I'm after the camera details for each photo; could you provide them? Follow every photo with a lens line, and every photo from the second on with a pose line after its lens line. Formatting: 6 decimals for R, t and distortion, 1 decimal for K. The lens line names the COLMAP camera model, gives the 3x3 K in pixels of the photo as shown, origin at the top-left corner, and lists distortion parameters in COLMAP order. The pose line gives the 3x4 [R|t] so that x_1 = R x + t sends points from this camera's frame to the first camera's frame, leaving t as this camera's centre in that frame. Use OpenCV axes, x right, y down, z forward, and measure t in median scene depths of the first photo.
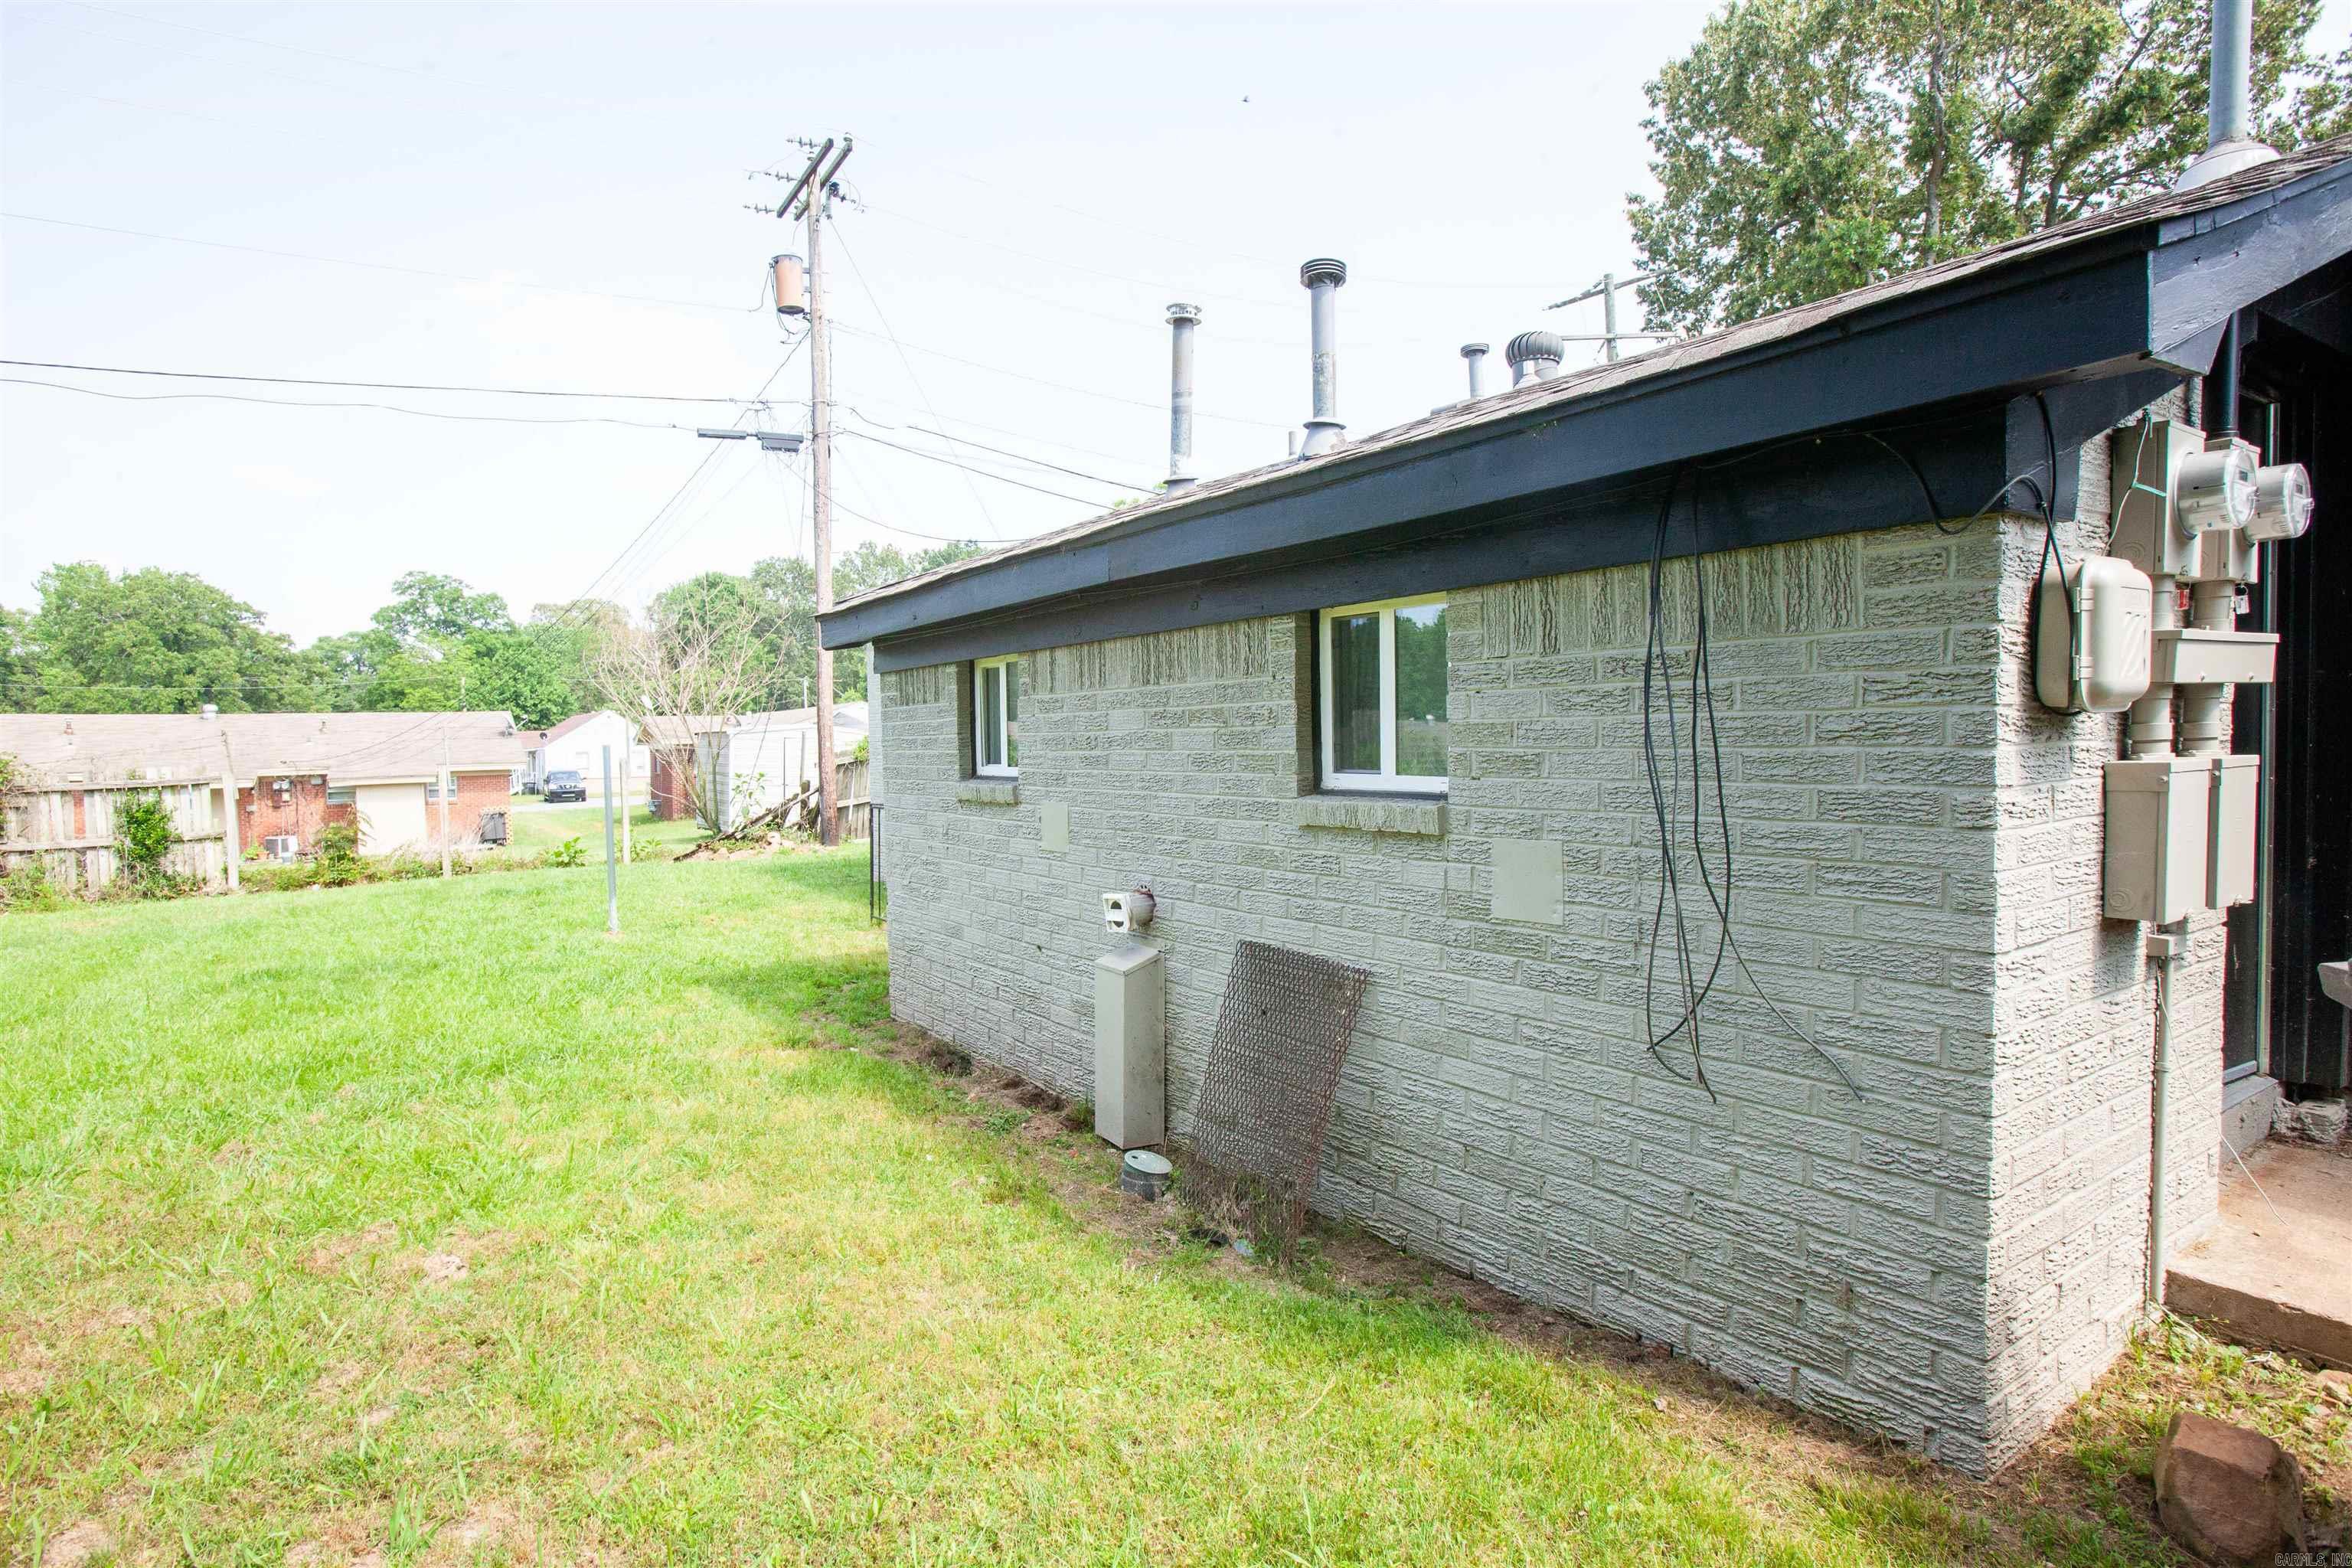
lens RADIAL K [[1260.9, 0, 1176.0], [0, 1260.9, 784.0], [0, 0, 1]] dist [-0.035672, 0.025755]
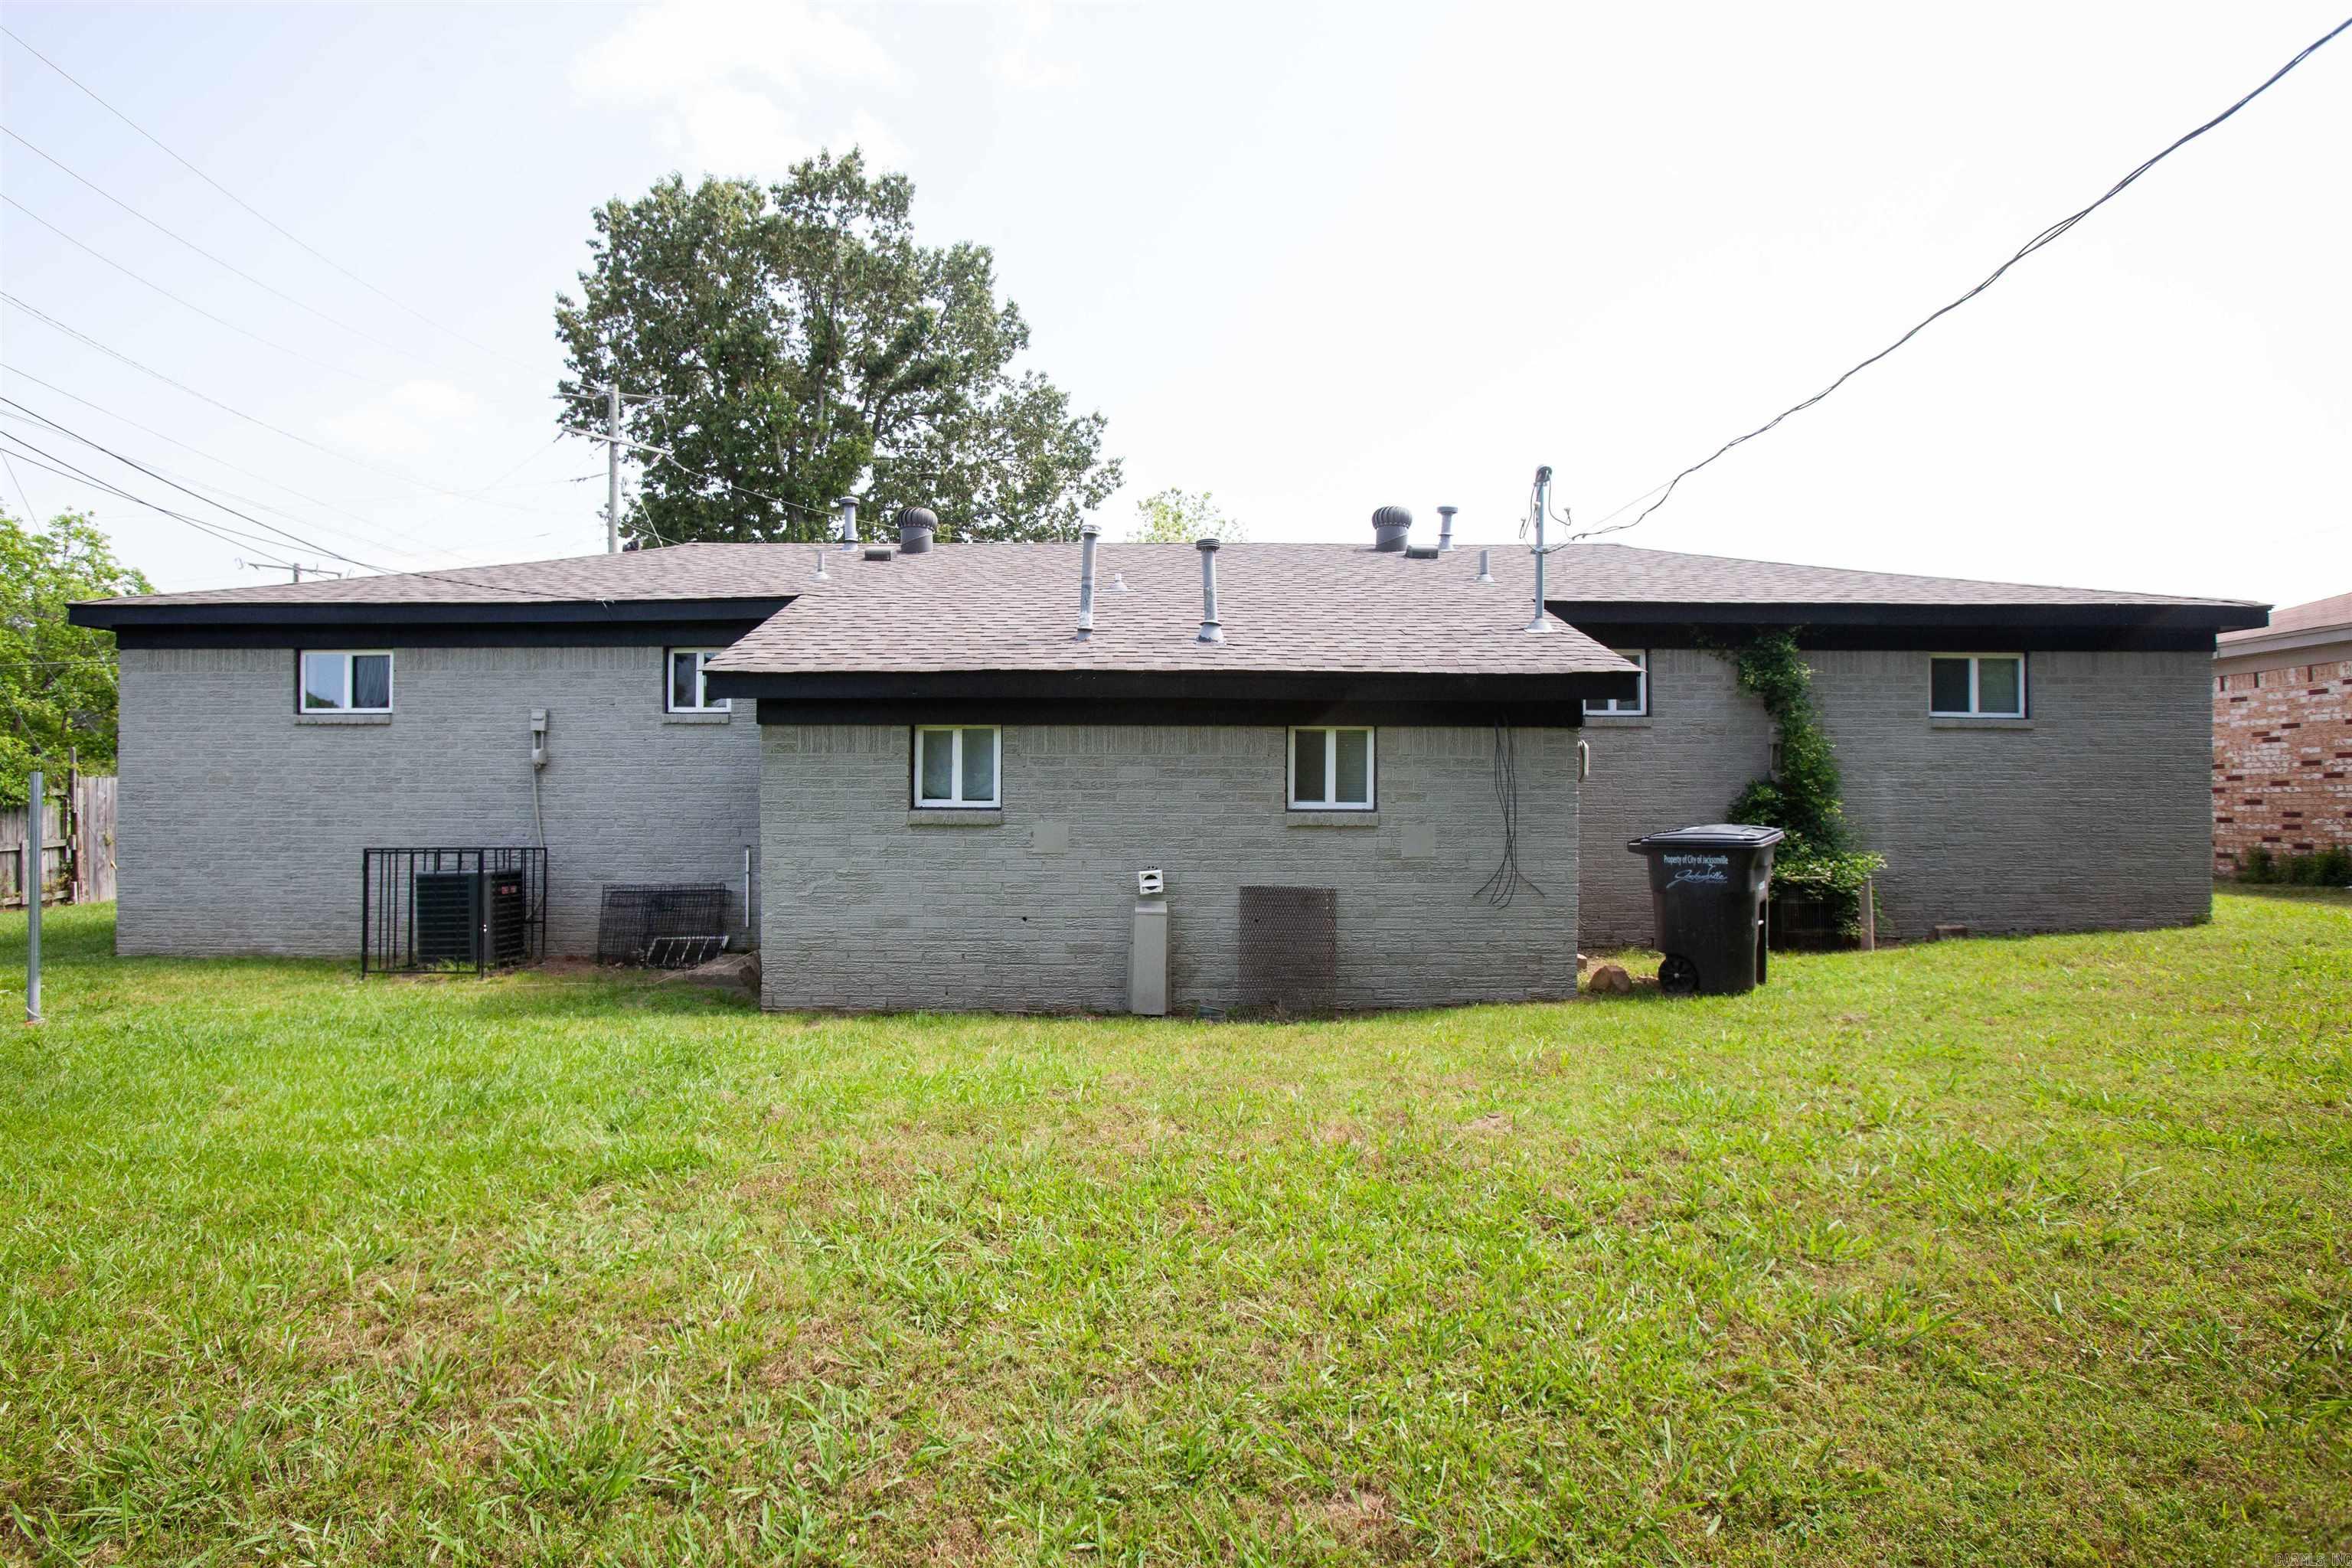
lens RADIAL K [[1260.9, 0, 1176.0], [0, 1260.9, 784.0], [0, 0, 1]] dist [-0.035672, 0.025755]
pose [[0.531155, 0.030083, 0.846740, -1.696174], [0.019853, 0.998653, -0.047934, 0.056391], [-0.847042, 0.042271, 0.529843, 0.029843]]
